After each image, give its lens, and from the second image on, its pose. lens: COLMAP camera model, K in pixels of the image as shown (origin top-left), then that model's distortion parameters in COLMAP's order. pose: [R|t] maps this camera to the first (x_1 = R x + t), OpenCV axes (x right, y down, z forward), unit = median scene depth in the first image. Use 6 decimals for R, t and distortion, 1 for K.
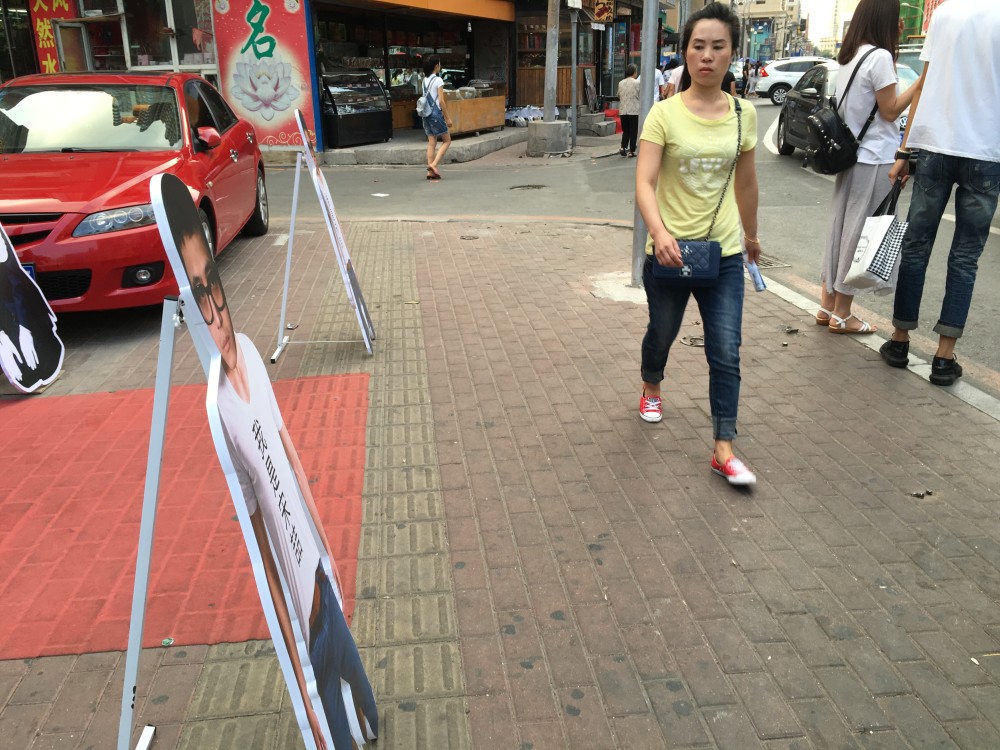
lens RADIAL K [[831.8, 0, 498.4], [0, 831.8, 375.0], [0, 0, 1]] dist [0.086172, 0.005071]
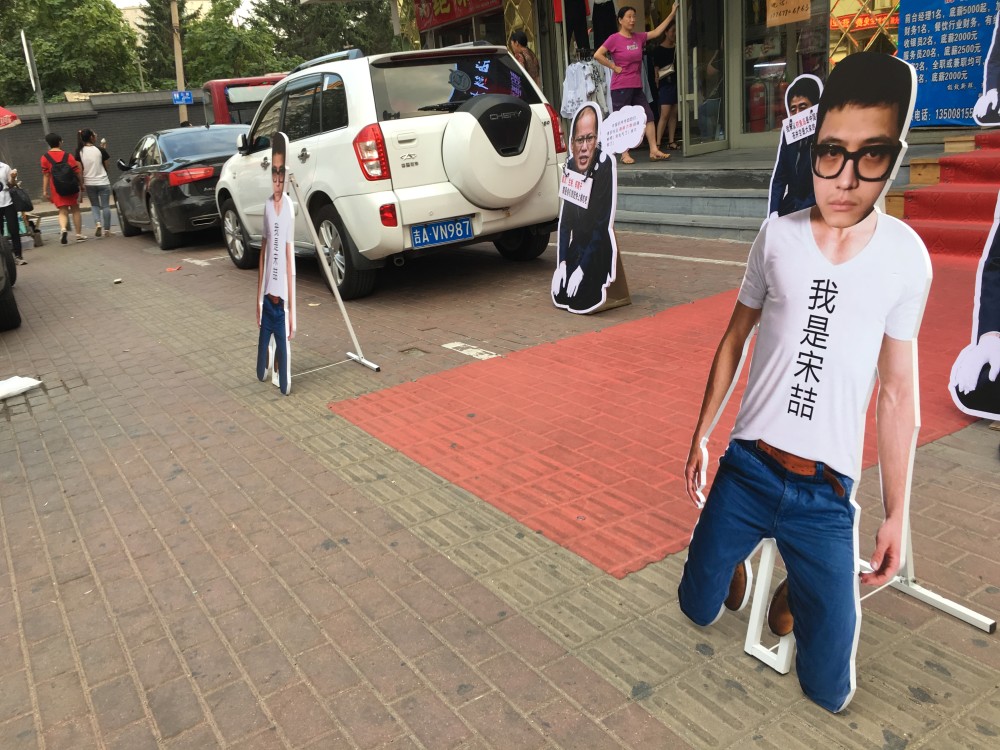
lens RADIAL K [[847.7, 0, 497.5], [0, 847.7, 376.2], [0, 0, 1]] dist [0.107184, -0.007588]
pose [[-0.893861, 0.234240, -0.382288, 0.122240], [-0.026763, 0.823268, 0.567021, -0.553127], [0.447545, 0.517069, -0.729618, 1.730021]]
